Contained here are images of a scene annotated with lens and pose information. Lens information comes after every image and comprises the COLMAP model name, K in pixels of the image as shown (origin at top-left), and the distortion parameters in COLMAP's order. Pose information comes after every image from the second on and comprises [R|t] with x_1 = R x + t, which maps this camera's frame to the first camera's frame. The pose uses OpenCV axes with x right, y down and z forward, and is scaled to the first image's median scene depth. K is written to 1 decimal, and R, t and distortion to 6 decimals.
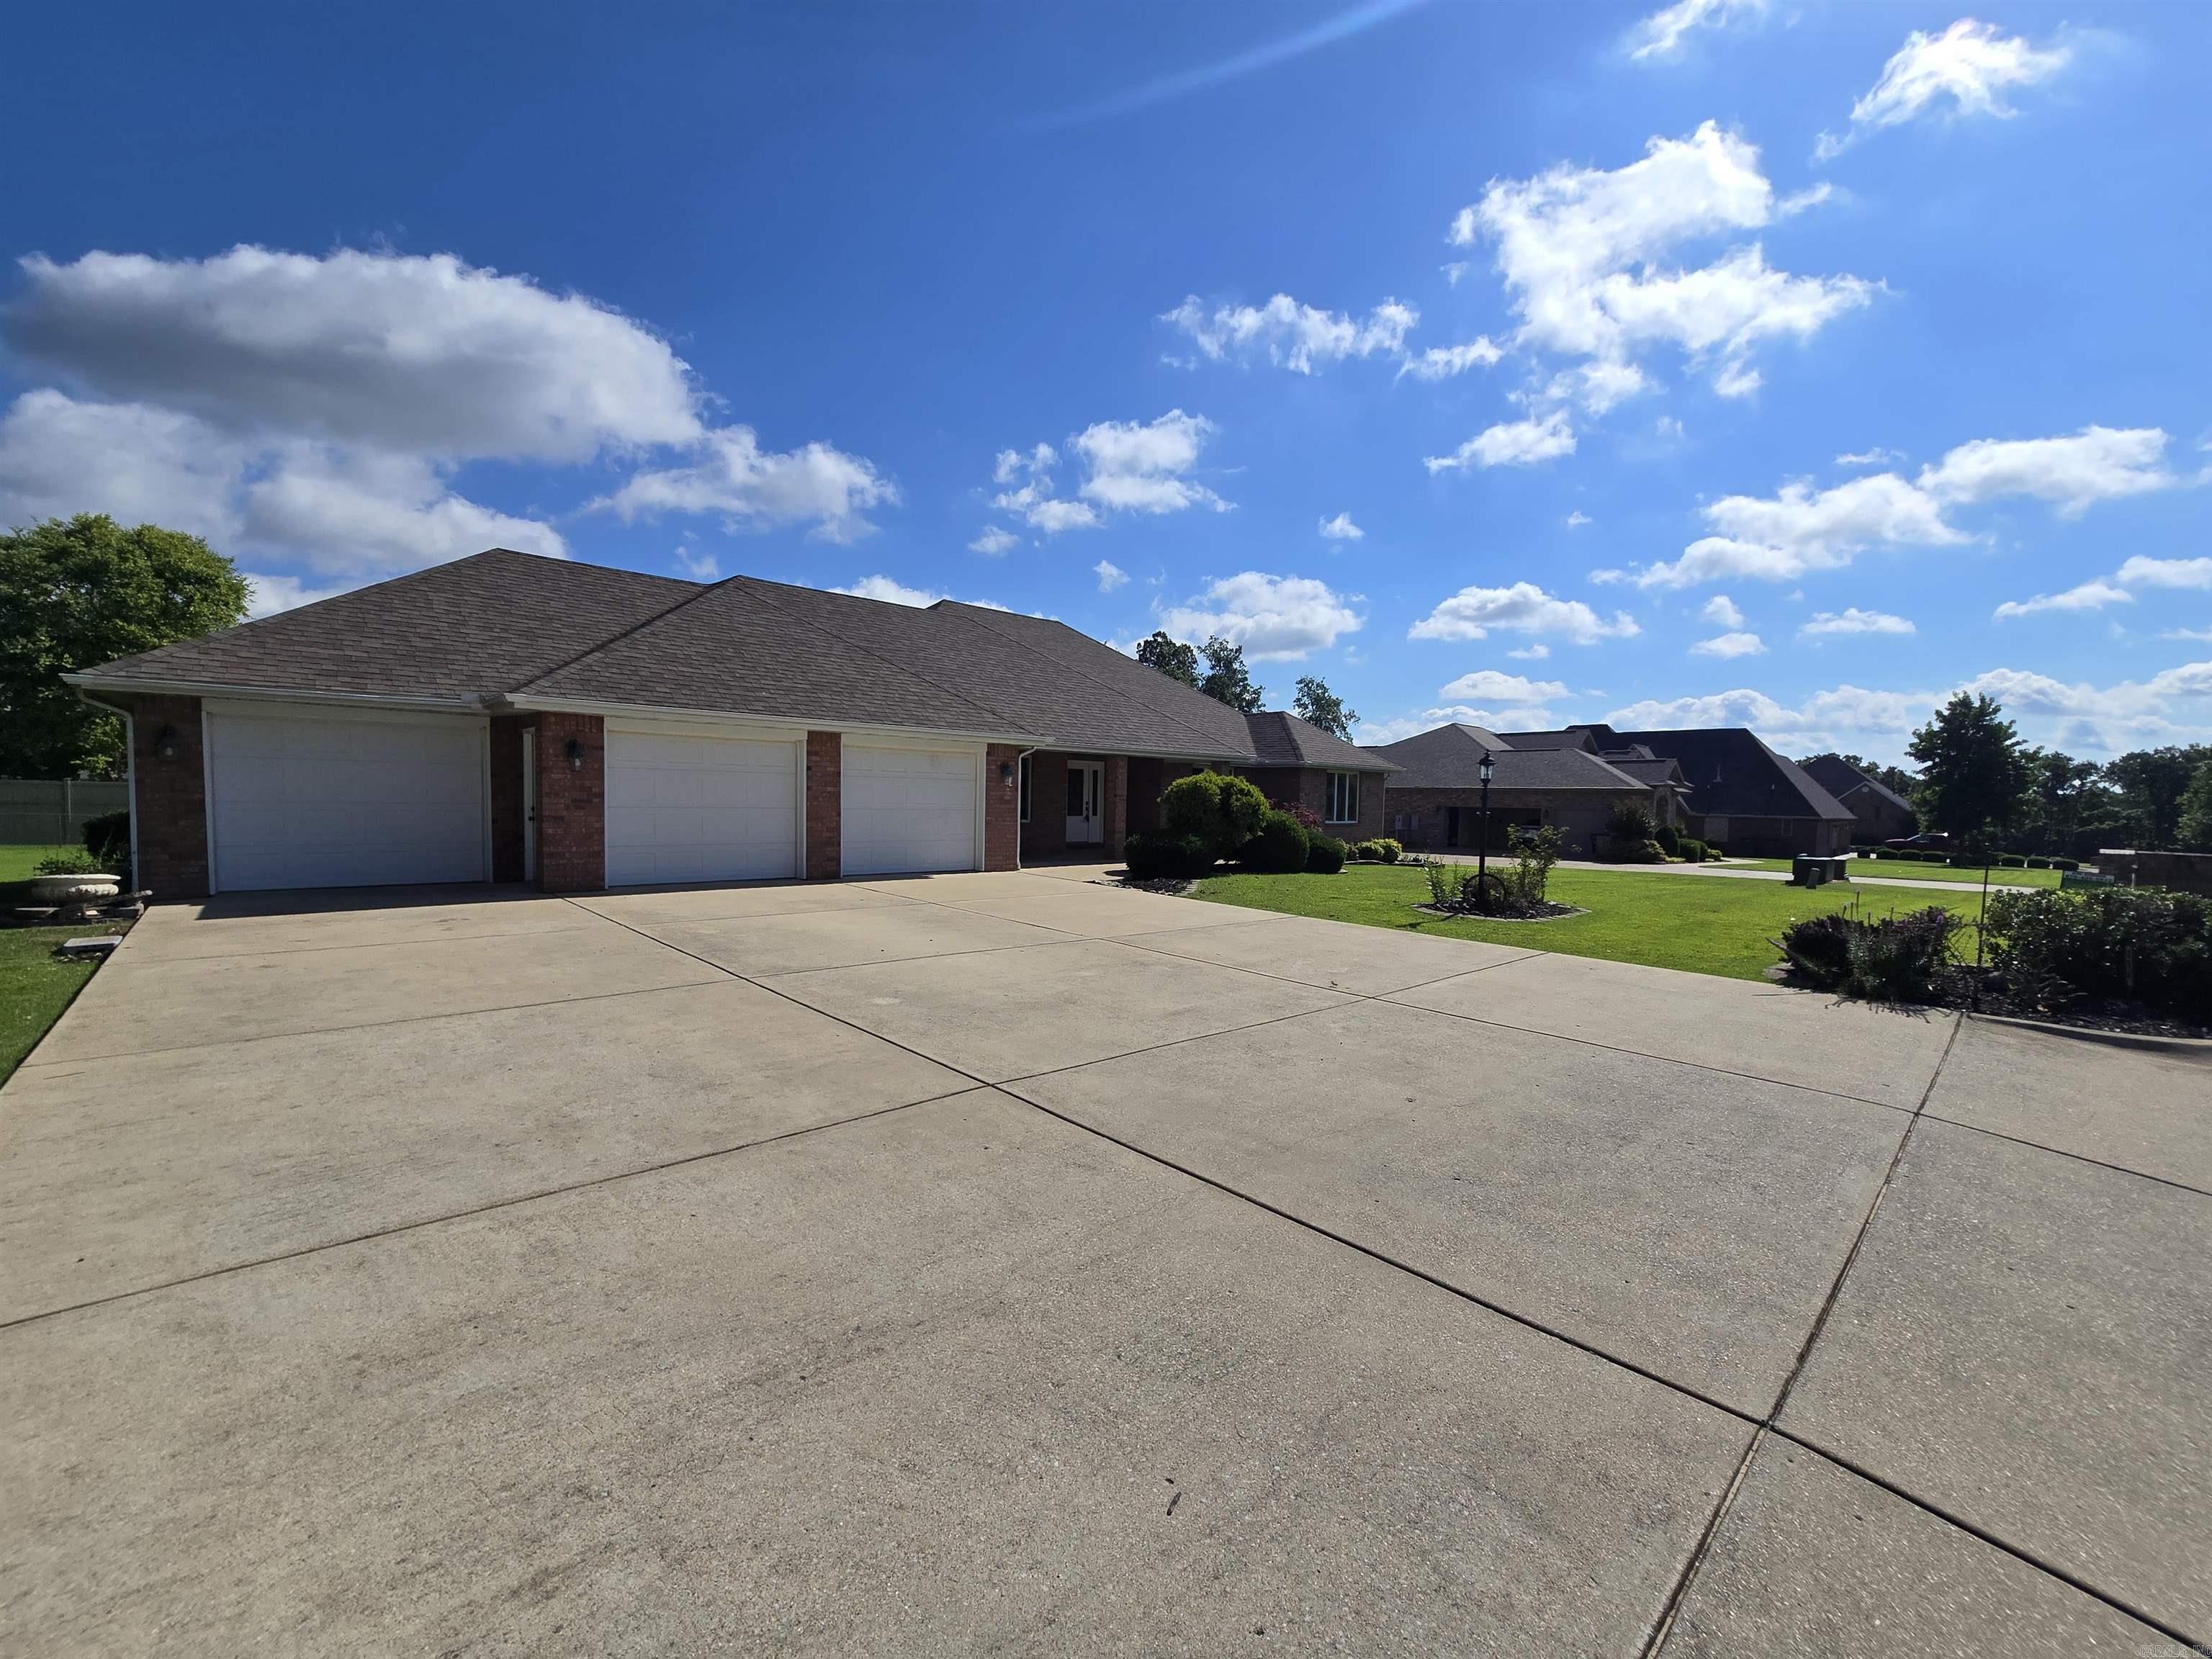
lens RADIAL K [[903.6, 0, 1101.4], [0, 903.6, 834.6], [0, 0, 1]] dist [-0.005546, 0.000451]
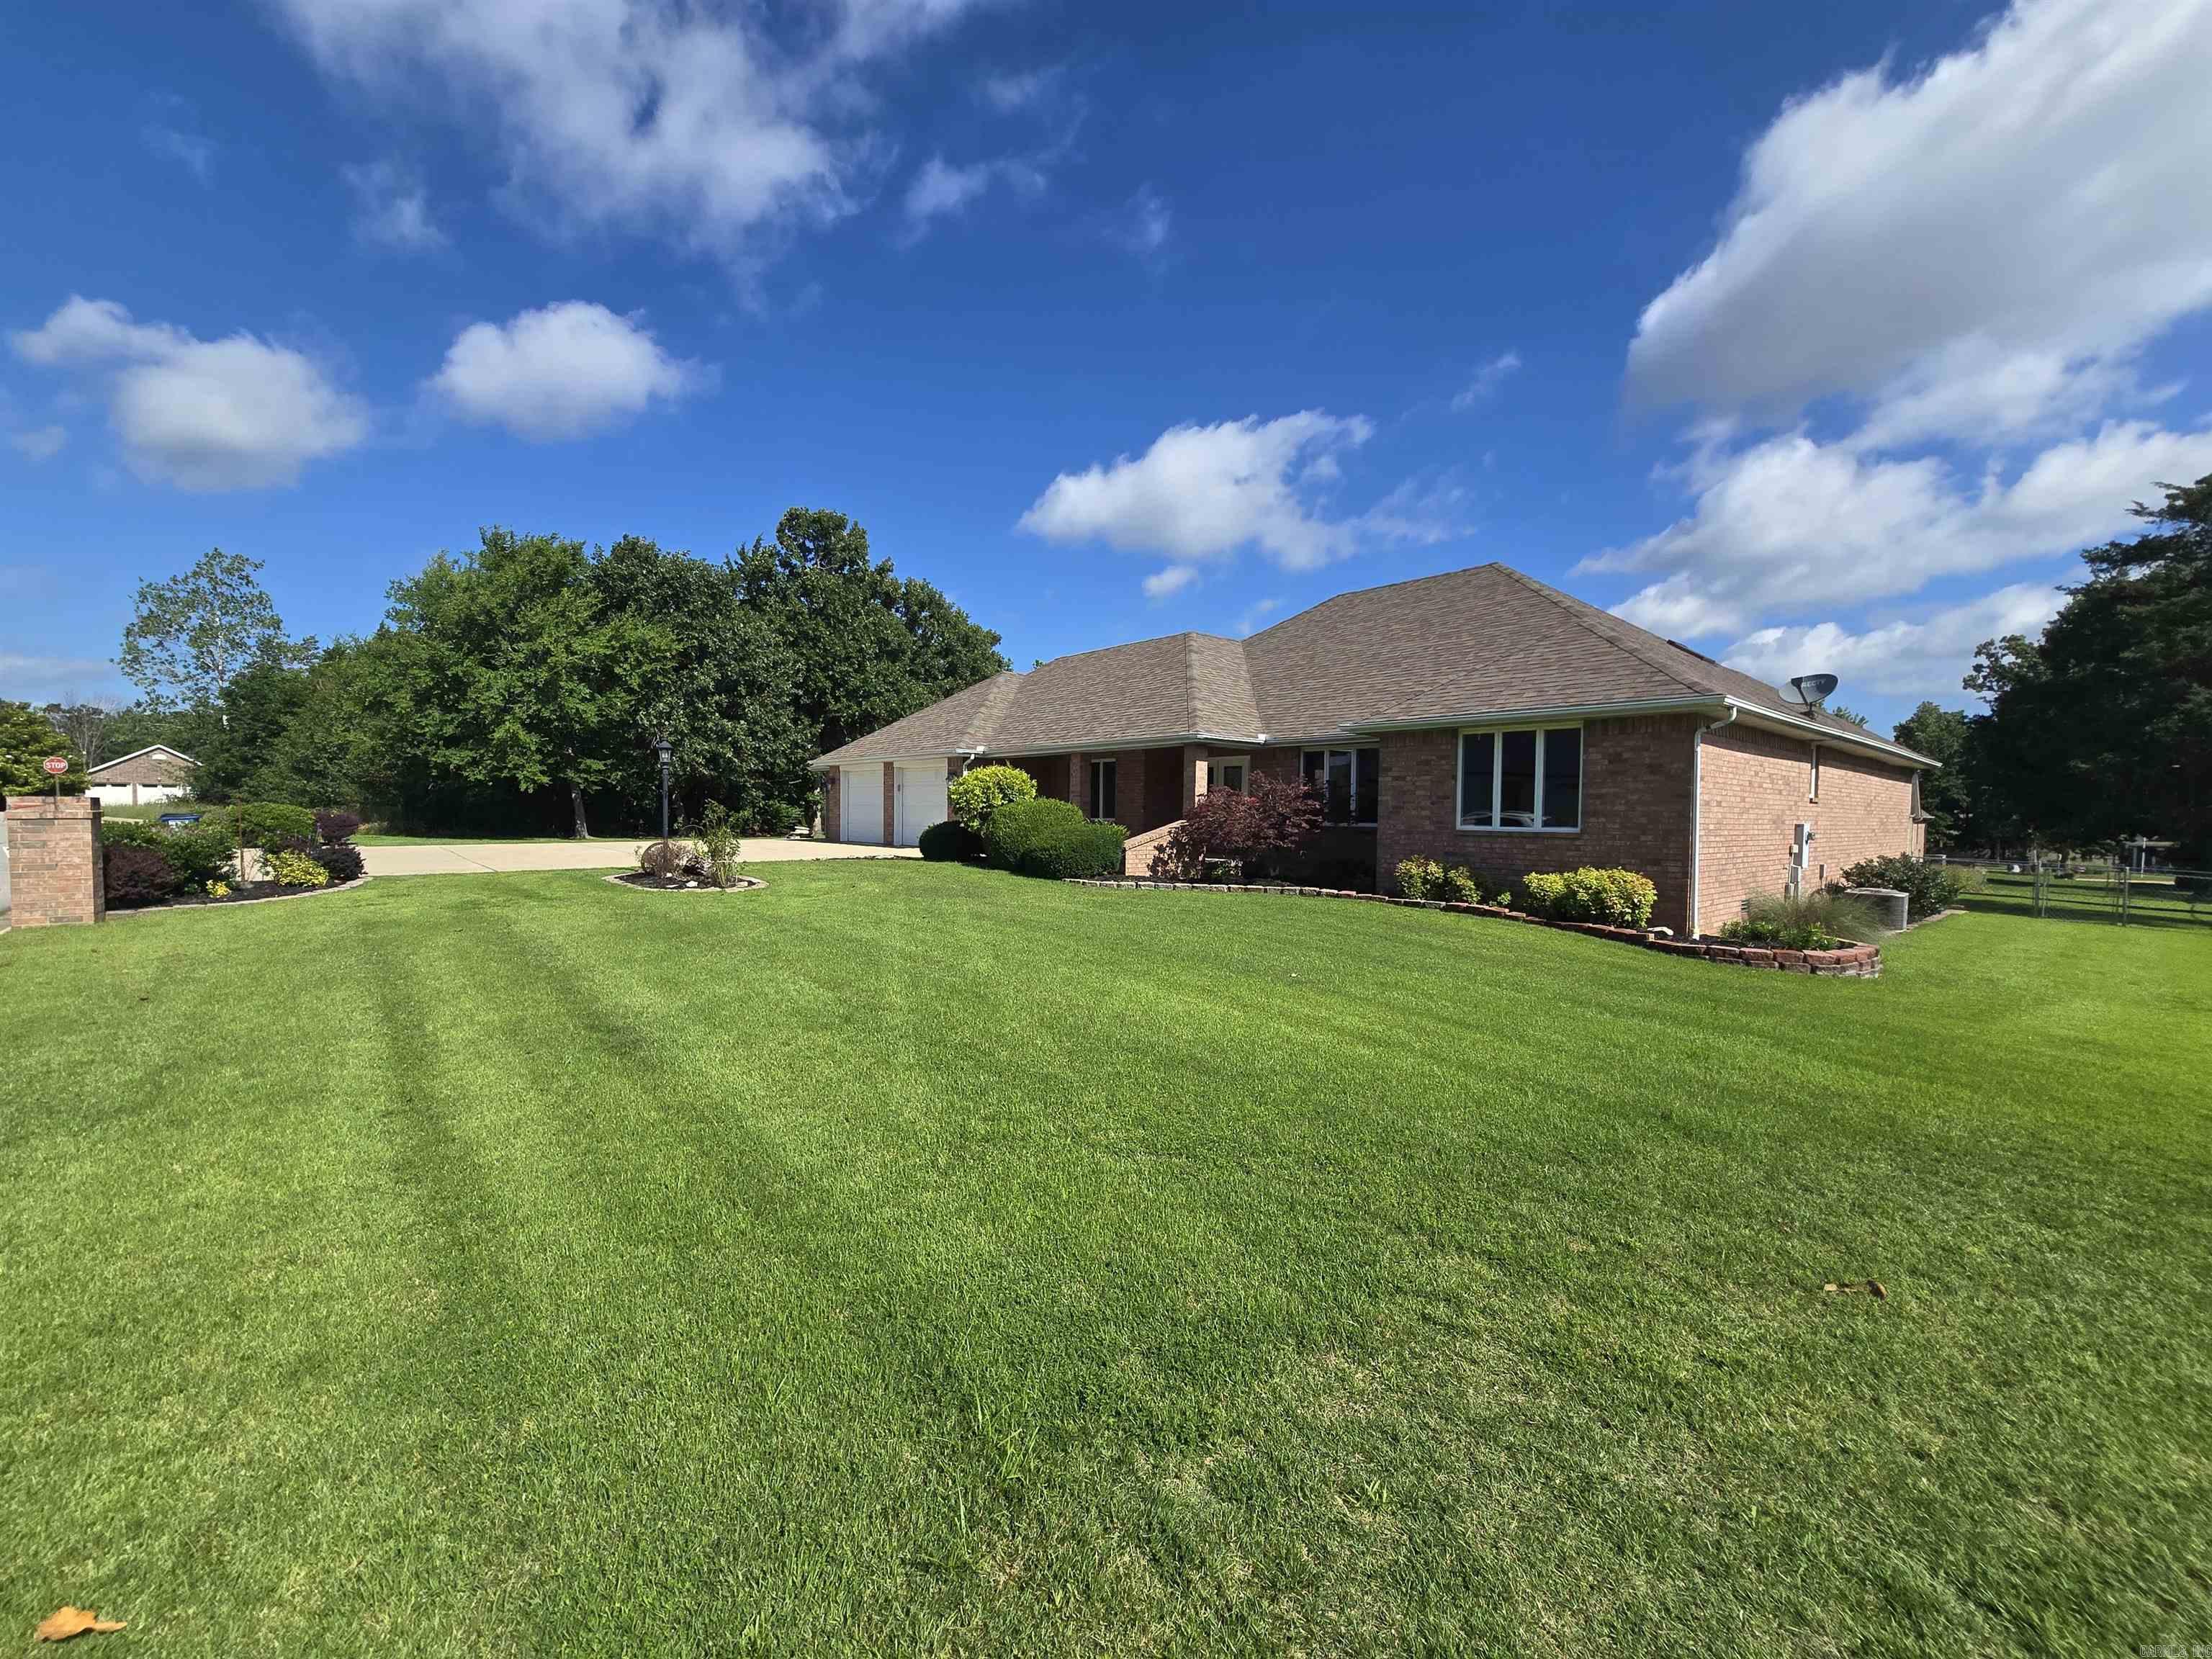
lens RADIAL K [[903.6, 0, 1107.0], [0, 903.6, 836.0], [0, 0, 1]] dist [-0.005546, 0.000451]
pose [[-0.035844, 0.006358, -0.999337, 2.613494], [-0.051133, 0.998658, 0.008187, -0.009402], [0.998048, 0.051393, -0.035471, 2.695086]]
